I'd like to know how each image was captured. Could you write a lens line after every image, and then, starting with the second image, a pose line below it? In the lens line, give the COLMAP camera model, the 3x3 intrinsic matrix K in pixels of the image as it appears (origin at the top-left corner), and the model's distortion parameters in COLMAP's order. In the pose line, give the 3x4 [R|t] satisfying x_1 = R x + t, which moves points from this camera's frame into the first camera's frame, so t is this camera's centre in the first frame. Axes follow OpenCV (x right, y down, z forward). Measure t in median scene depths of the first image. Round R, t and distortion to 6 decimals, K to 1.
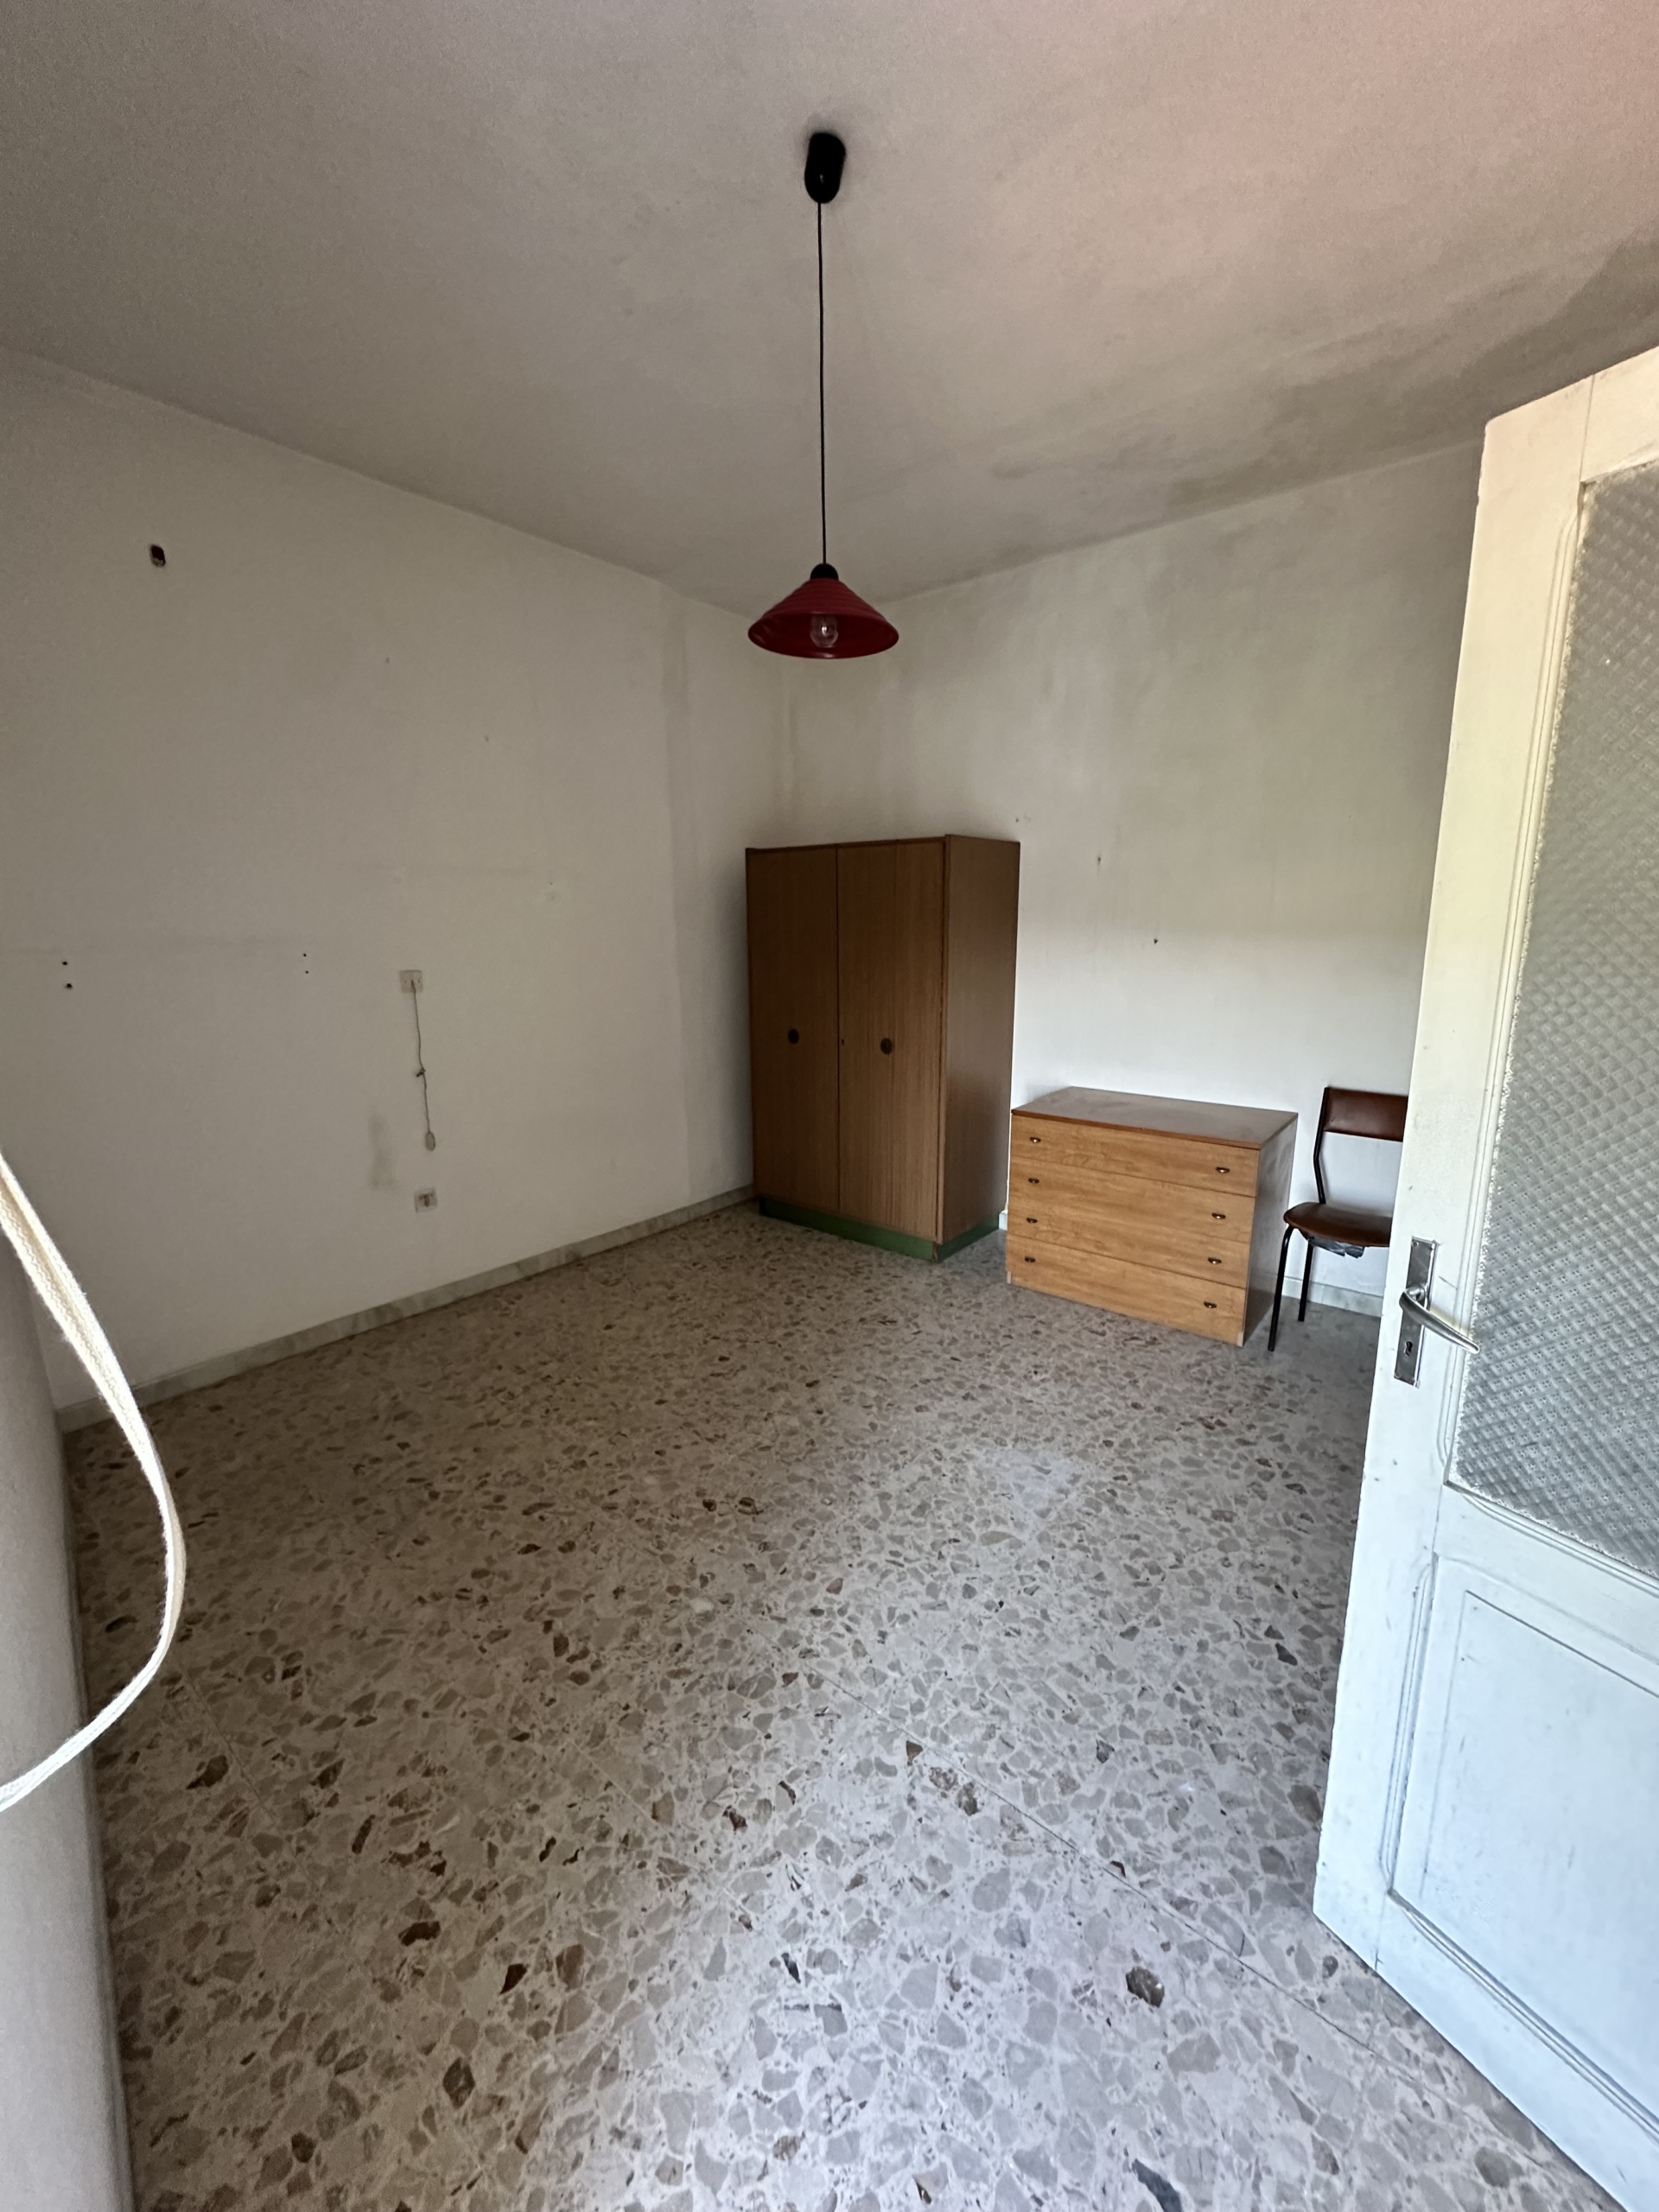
lens RADIAL K [[881.9, 0, 829.4], [0, 881.9, 1100.2], [0, 0, 1]] dist [-0.002427, 0.000250]
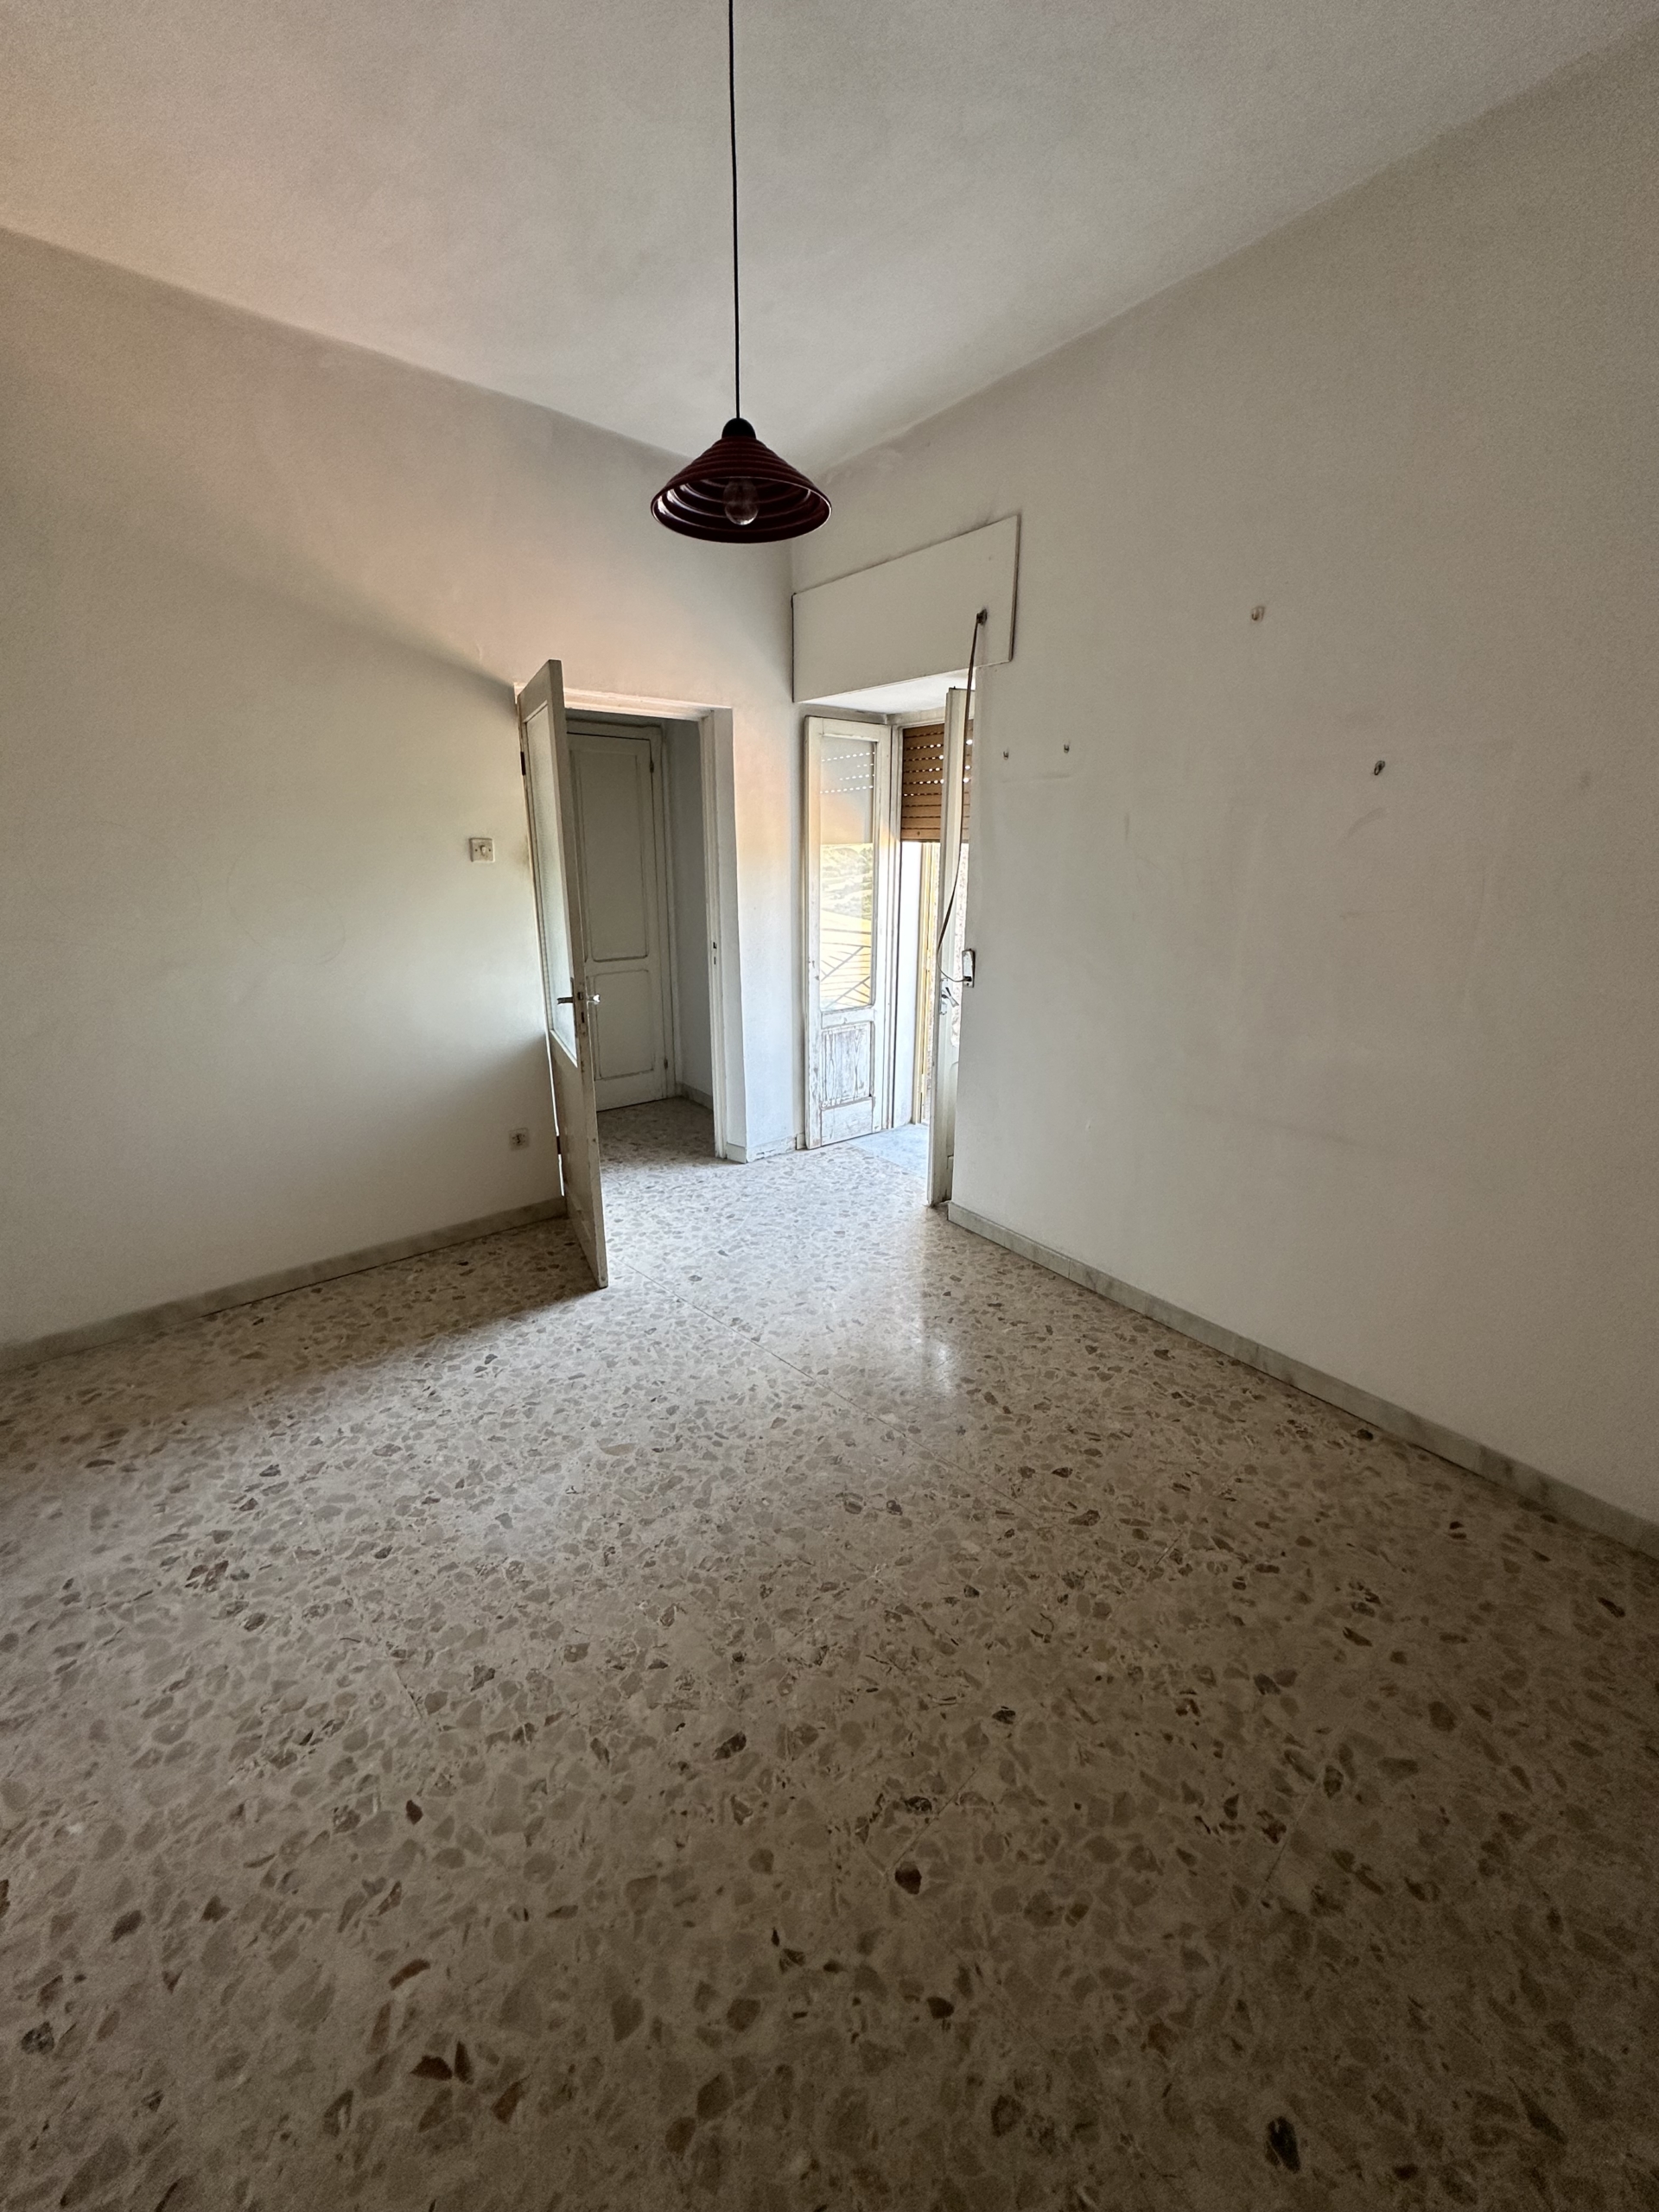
lens RADIAL K [[881.9, 0, 829.0], [0, 881.9, 1106.7], [0, 0, 1]] dist [-0.002427, 0.000250]
pose [[-0.993655, -0.026867, 0.109217, -0.166843], [0.028086, 0.881017, 0.472251, -0.357218], [-0.108910, 0.472322, -0.874672, 1.702199]]
